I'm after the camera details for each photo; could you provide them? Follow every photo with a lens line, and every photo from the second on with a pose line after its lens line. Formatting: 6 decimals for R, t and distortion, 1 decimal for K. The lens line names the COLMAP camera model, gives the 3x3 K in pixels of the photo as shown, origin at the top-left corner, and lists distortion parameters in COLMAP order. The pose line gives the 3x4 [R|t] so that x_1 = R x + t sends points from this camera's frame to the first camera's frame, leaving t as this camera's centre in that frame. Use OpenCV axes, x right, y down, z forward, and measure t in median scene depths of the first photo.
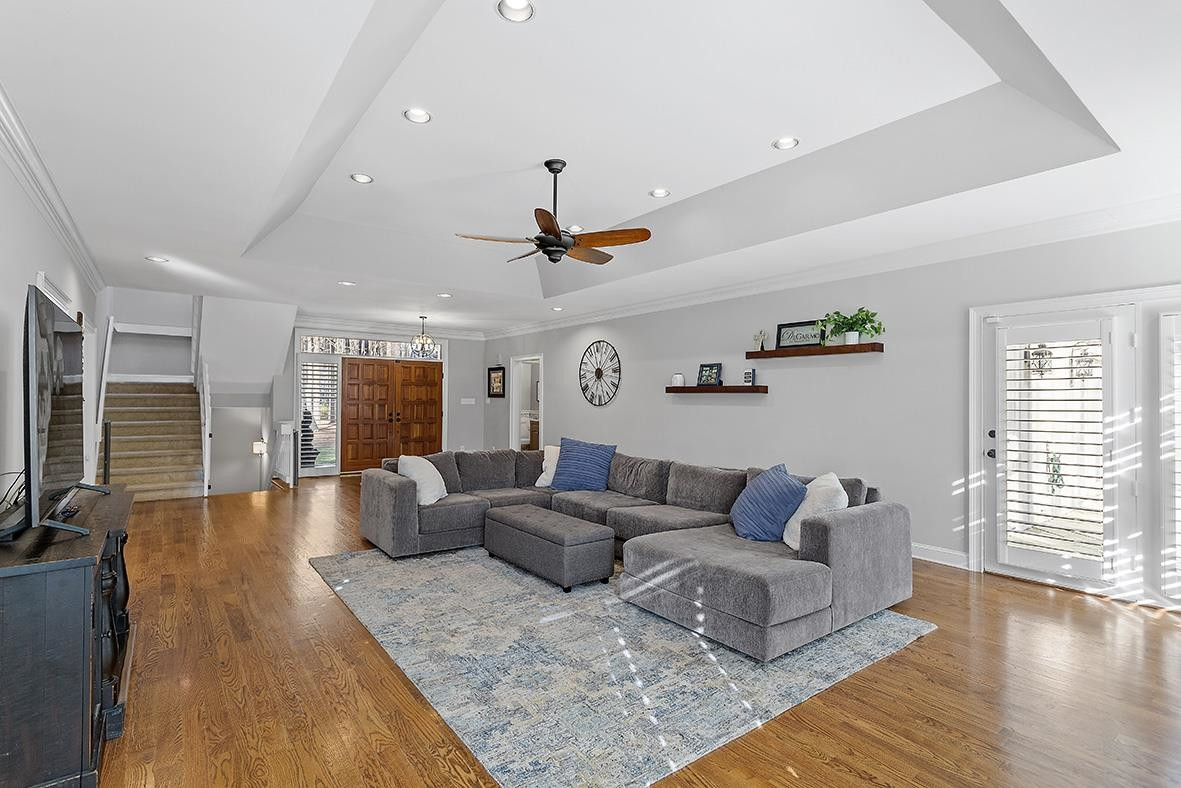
lens RADIAL K [[566.6, 0, 594.1], [0, 566.6, 391.2], [0, 0, 1]] dist [-0.004583, 0.002268]
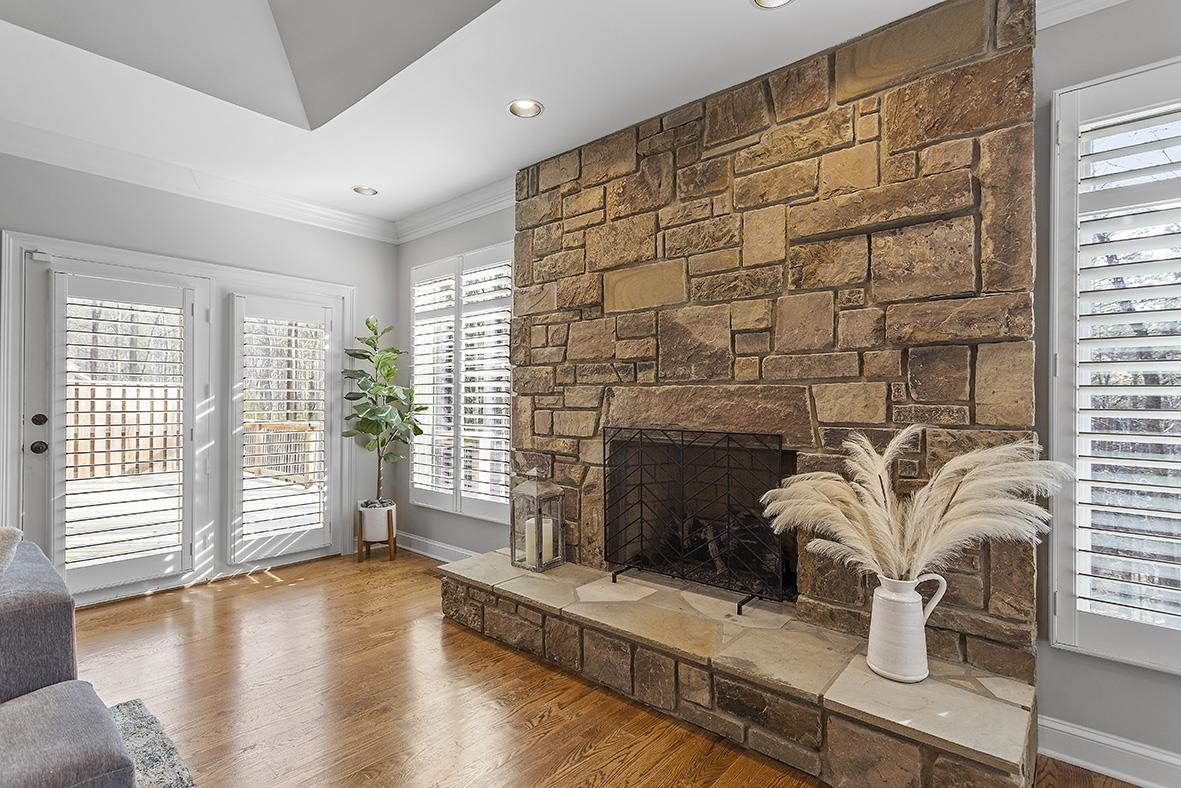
lens RADIAL K [[566.6, 0, 591.1], [0, 566.6, 397.8], [0, 0, 1]] dist [-0.004583, 0.002268]
pose [[-0.210420, 0.009463, 0.977565, -0.142199], [-0.010976, 0.999867, -0.012042, 0.054848], [-0.977549, -0.013264, -0.210288, 0.525863]]
